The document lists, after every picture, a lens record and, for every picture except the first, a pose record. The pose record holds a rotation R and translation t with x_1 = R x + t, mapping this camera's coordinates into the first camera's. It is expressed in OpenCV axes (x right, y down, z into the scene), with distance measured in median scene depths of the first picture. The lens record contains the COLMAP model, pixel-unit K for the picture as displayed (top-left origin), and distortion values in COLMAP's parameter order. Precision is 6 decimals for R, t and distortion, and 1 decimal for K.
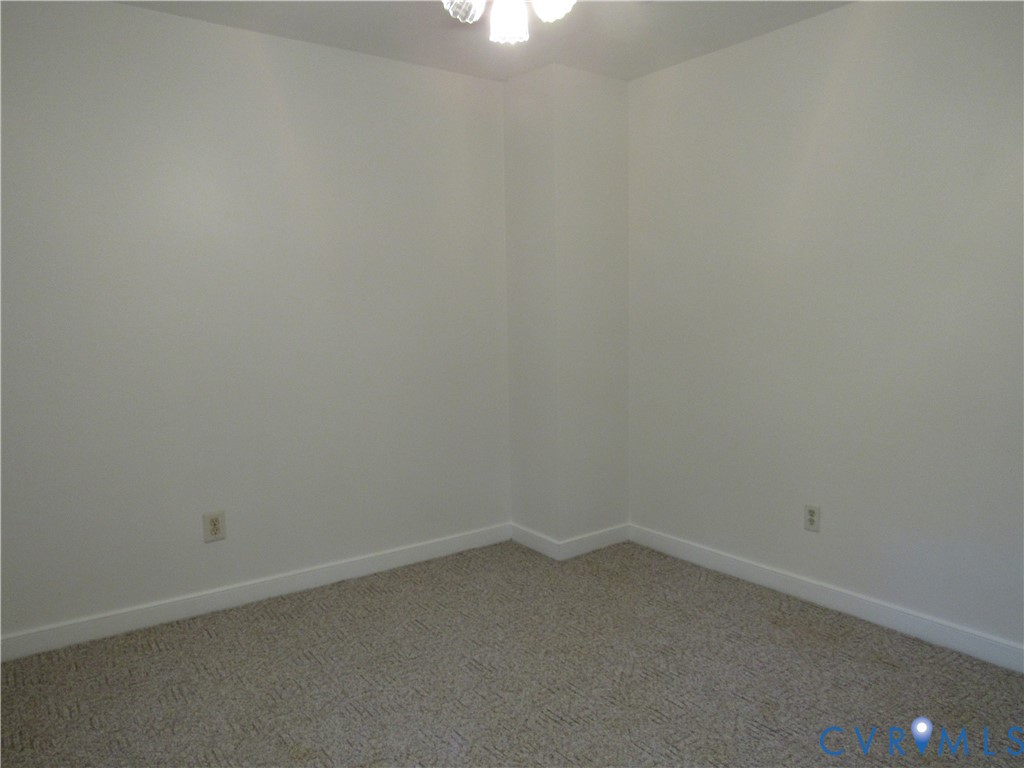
lens RADIAL K [[732.4, 0, 511.3], [0, 732.4, 385.9], [0, 0, 1]] dist [-0.026513, 0.000027]
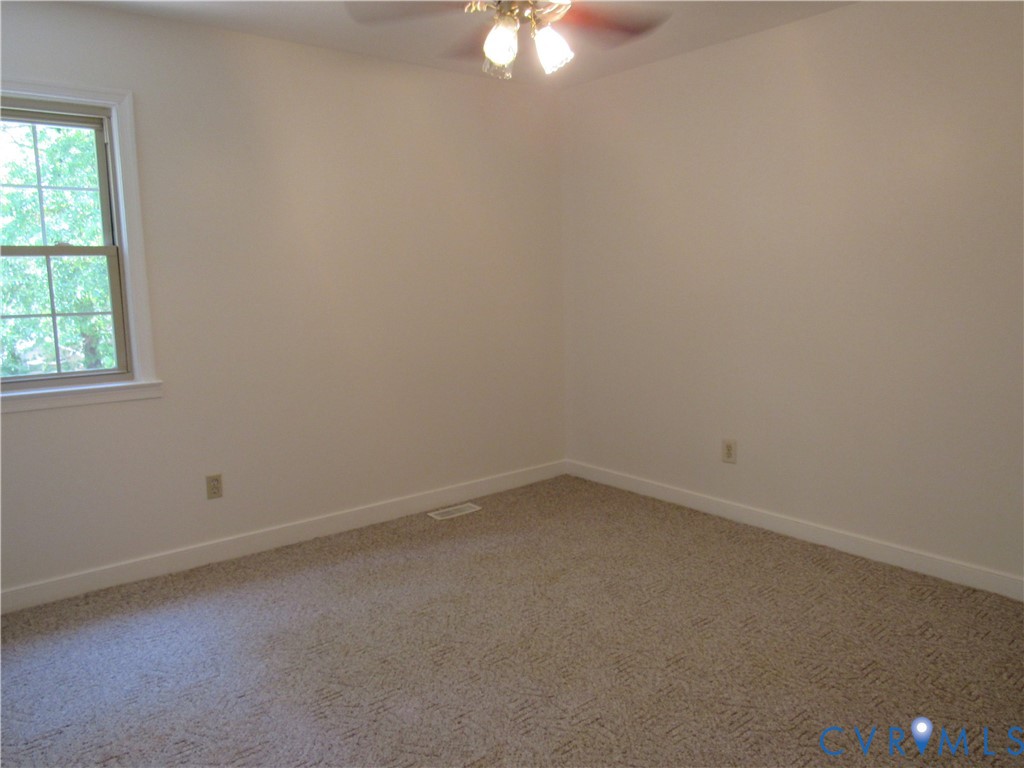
lens RADIAL K [[732.4, 0, 512.9], [0, 732.4, 380.2], [0, 0, 1]] dist [-0.026513, 0.000027]
pose [[0.043645, 0.149674, -0.987772, 0.789122], [-0.089268, 0.985343, 0.145361, -0.075338], [0.995051, 0.081832, 0.056366, 0.547645]]
